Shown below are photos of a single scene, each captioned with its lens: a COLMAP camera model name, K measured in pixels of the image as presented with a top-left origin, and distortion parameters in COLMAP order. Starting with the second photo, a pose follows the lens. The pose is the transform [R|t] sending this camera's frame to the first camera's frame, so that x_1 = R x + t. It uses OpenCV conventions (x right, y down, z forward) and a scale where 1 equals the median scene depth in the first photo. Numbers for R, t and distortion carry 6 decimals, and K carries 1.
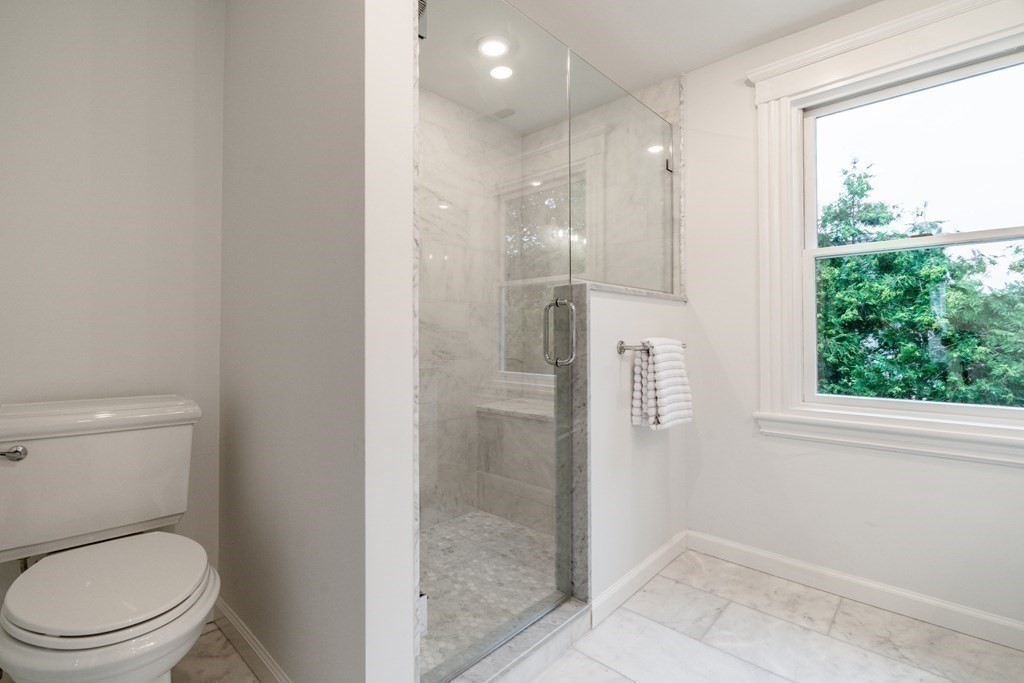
lens RADIAL K [[472.3, 0, 510.2], [0, 472.3, 327.3], [0, 0, 1]] dist [-0.001965, -0.000166]
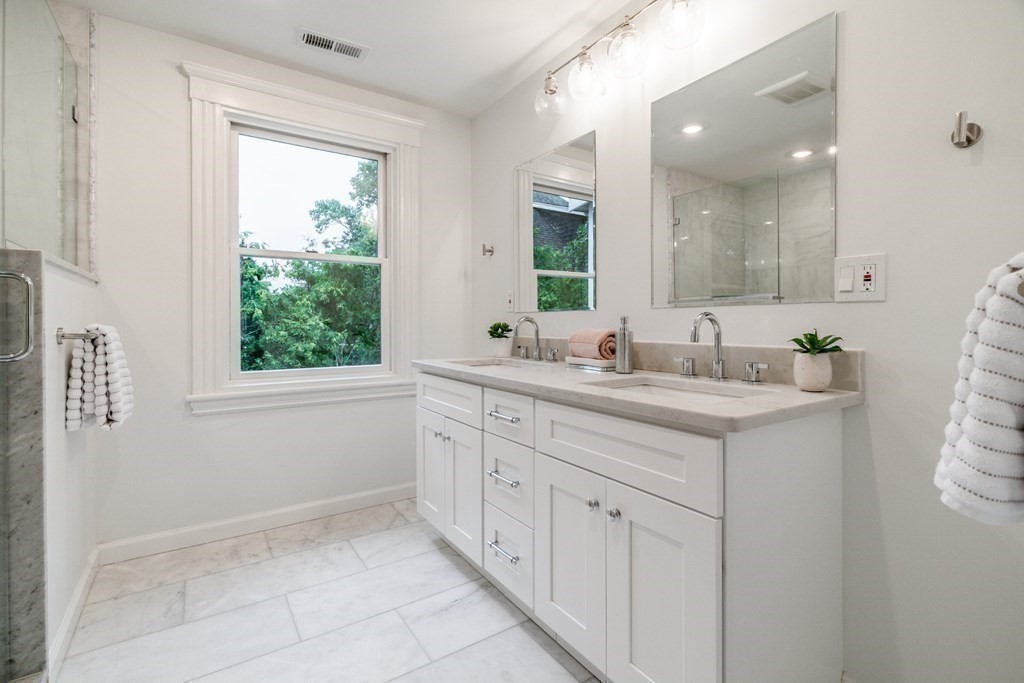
lens RADIAL K [[472.3, 0, 510.2], [0, 472.3, 327.3], [0, 0, 1]] dist [-0.001965, -0.000166]
pose [[0.226046, -0.006145, 0.974097, -0.362664], [-0.017409, 0.999795, 0.010347, 0.006915], [-0.973961, -0.019297, 0.225893, 0.089926]]
